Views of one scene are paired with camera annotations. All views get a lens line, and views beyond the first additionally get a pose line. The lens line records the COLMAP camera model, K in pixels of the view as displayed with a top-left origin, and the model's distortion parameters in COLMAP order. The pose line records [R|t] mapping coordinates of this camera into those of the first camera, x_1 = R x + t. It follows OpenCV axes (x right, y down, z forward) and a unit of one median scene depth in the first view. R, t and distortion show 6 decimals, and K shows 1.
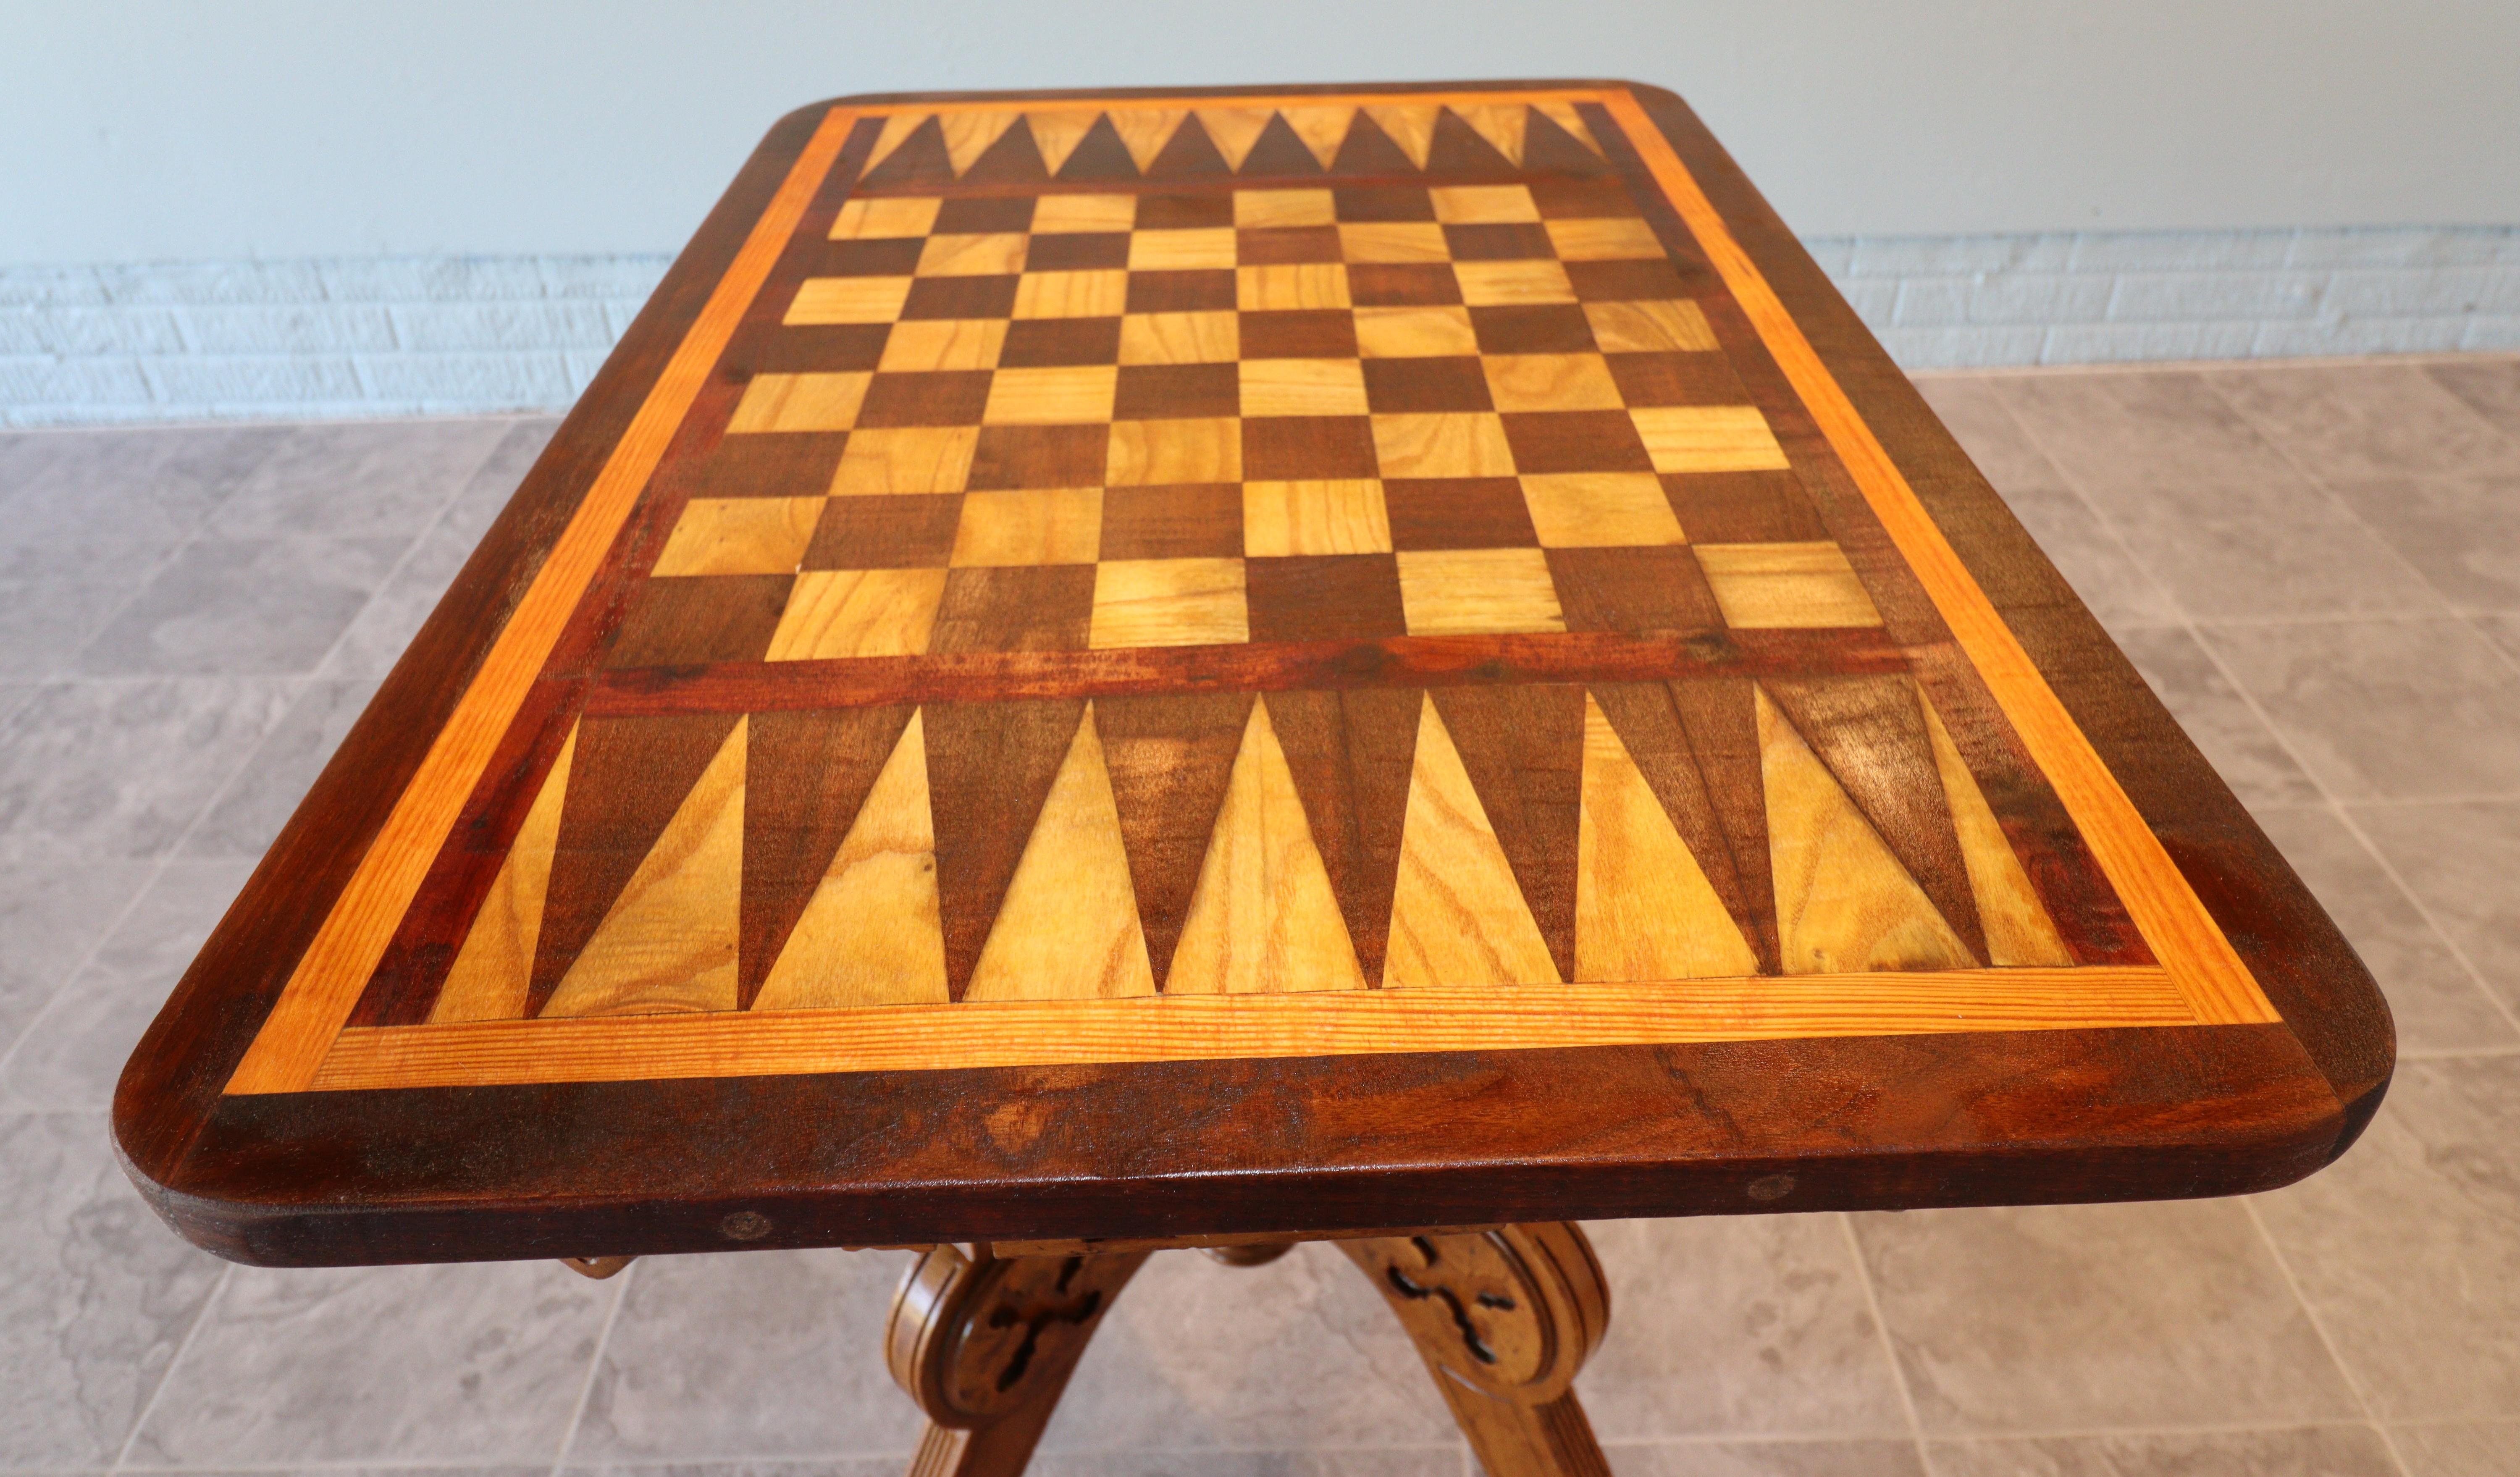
lens RADIAL K [[1601.0, 0, 1263.4], [0, 1601.0, 673.5], [0, 0, 1]] dist [0.002499, -0.003690]
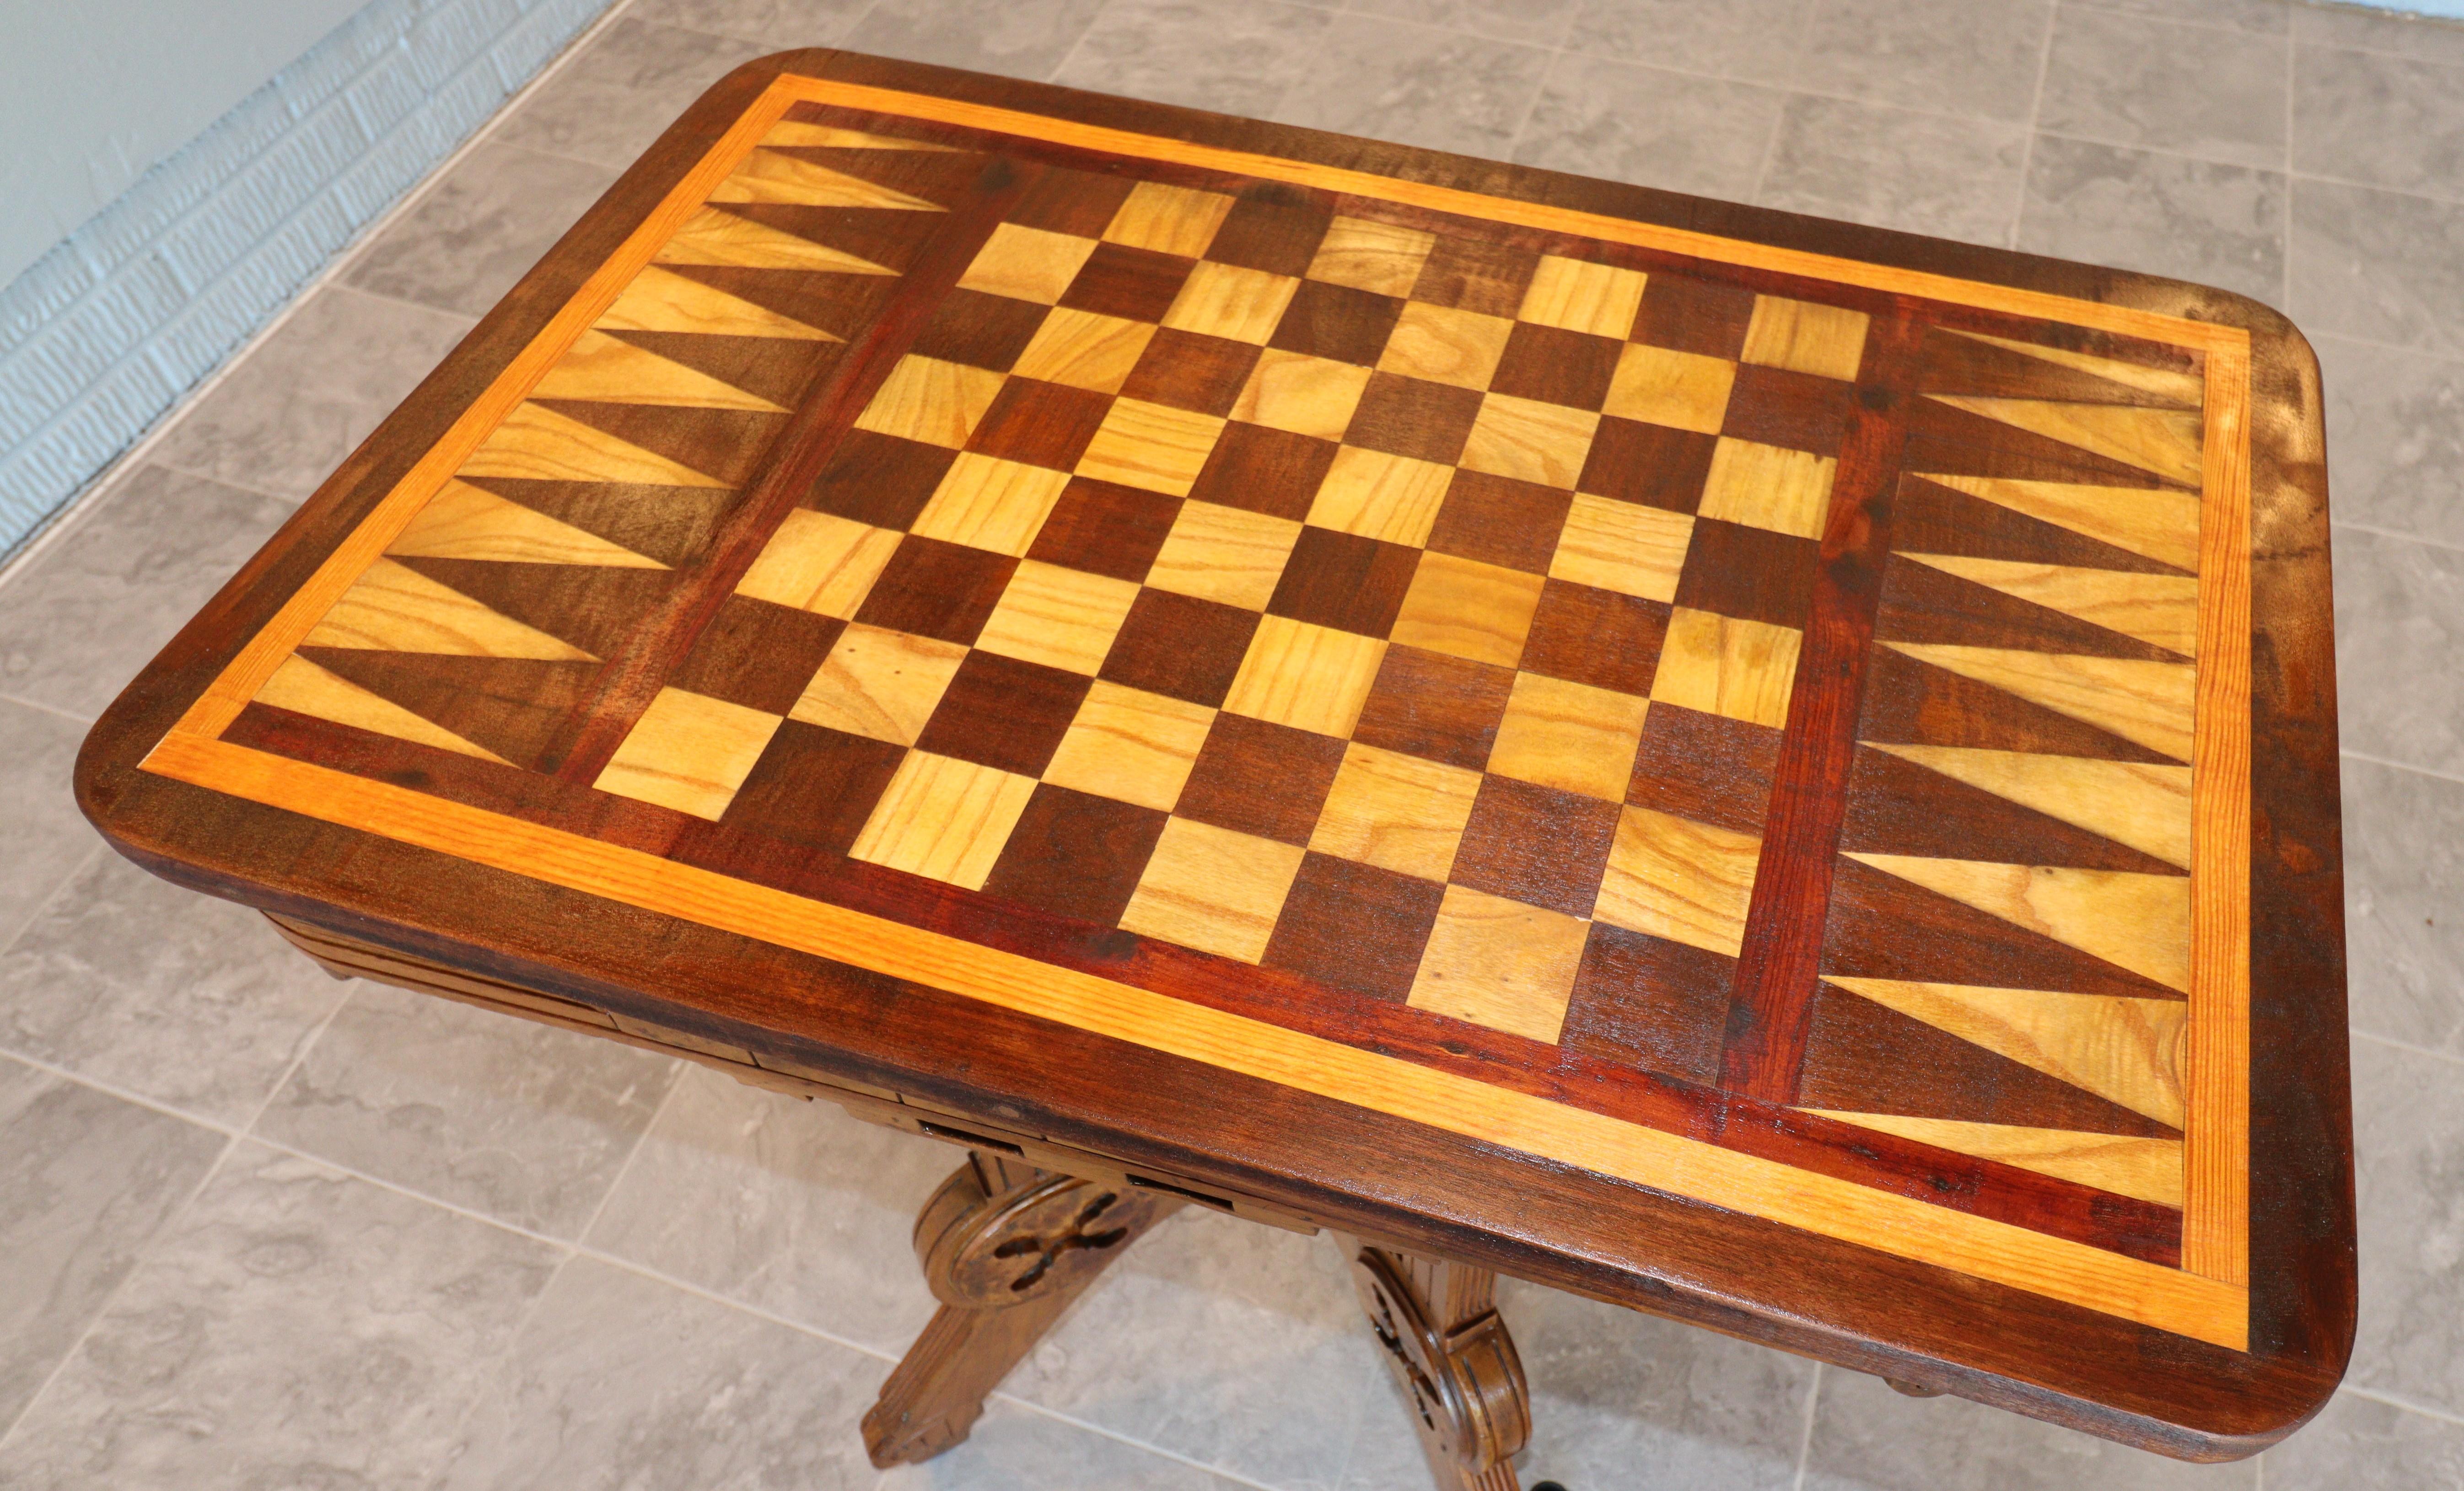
lens RADIAL K [[1686.8, 0, 1400.3], [0, 1686.8, 814.5], [0, 0, 1]] dist [0.001176, -0.001335]
pose [[0.312414, -0.761403, 0.568034, -0.815069], [0.559988, 0.630633, 0.537323, -0.687388], [-0.767341, 0.150225, 0.623395, 0.391700]]
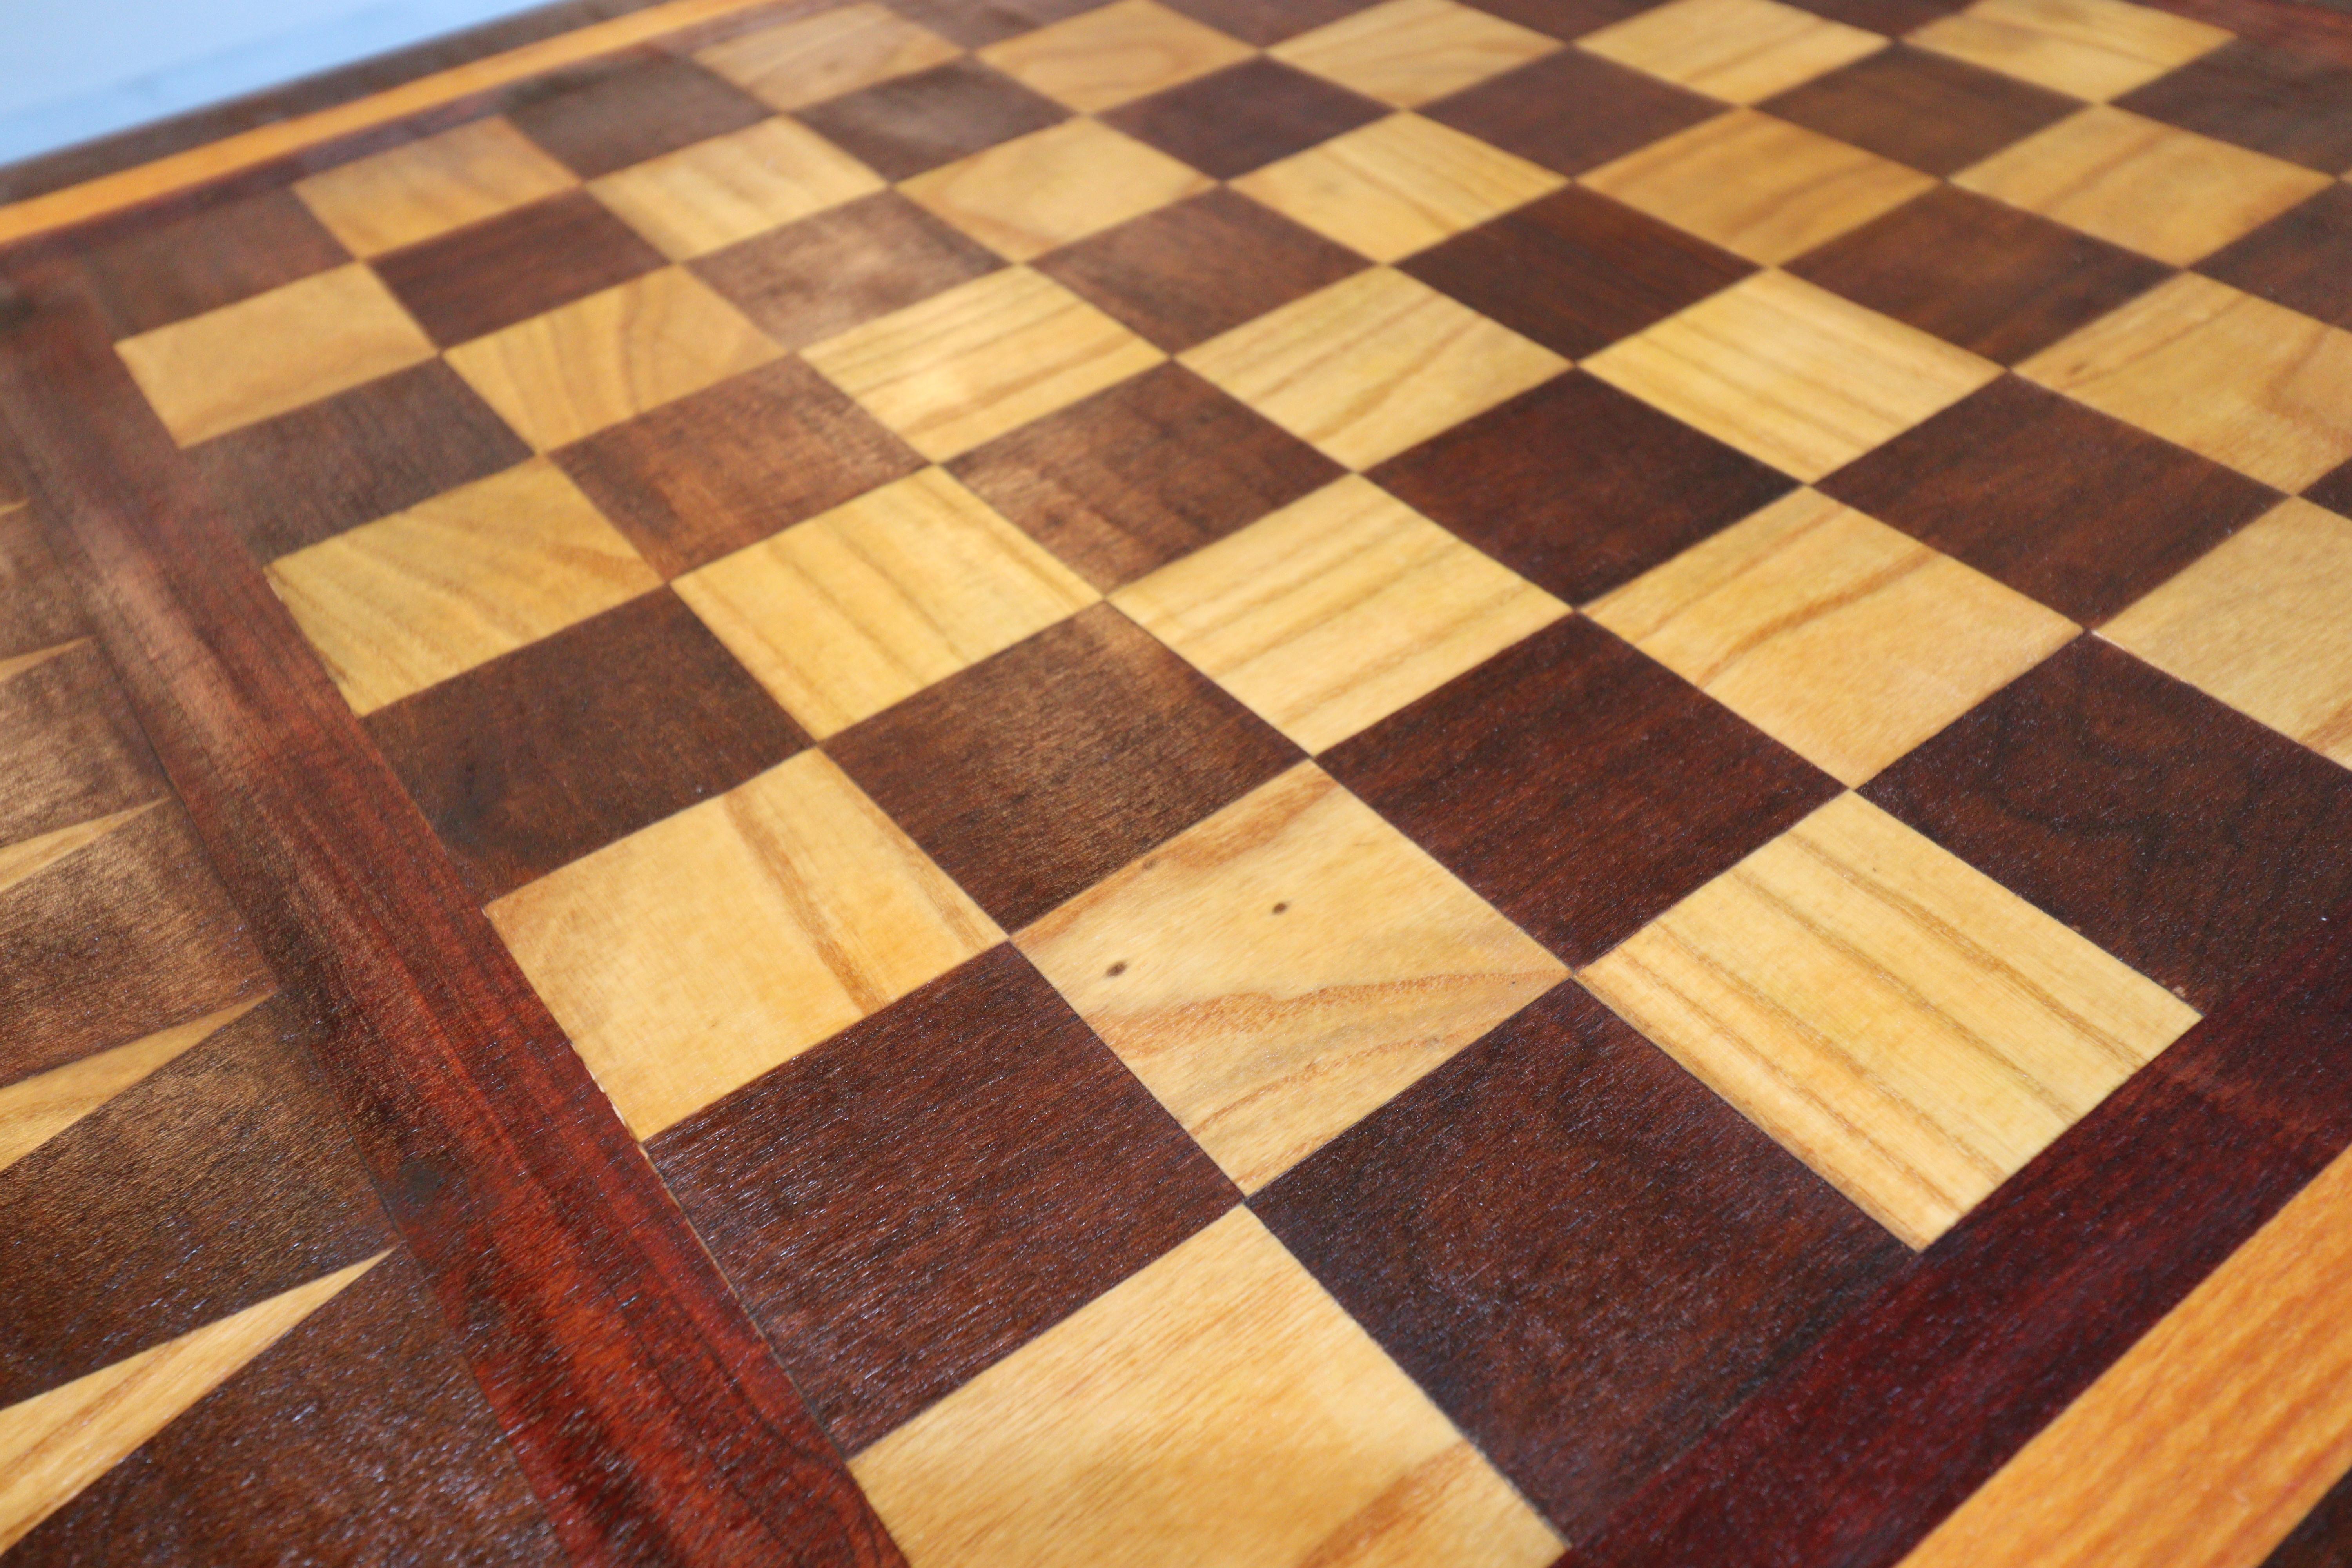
lens RADIAL K [[1848.2, 0, 1176.0], [0, 1848.2, 784.0], [0, 0, 1]] dist [0.012717, -0.006686]
pose [[-0.569819, -0.521369, 0.635201, -0.456105], [0.547600, 0.335437, 0.766561, -0.672269], [-0.612731, 0.784637, 0.094363, 1.262137]]
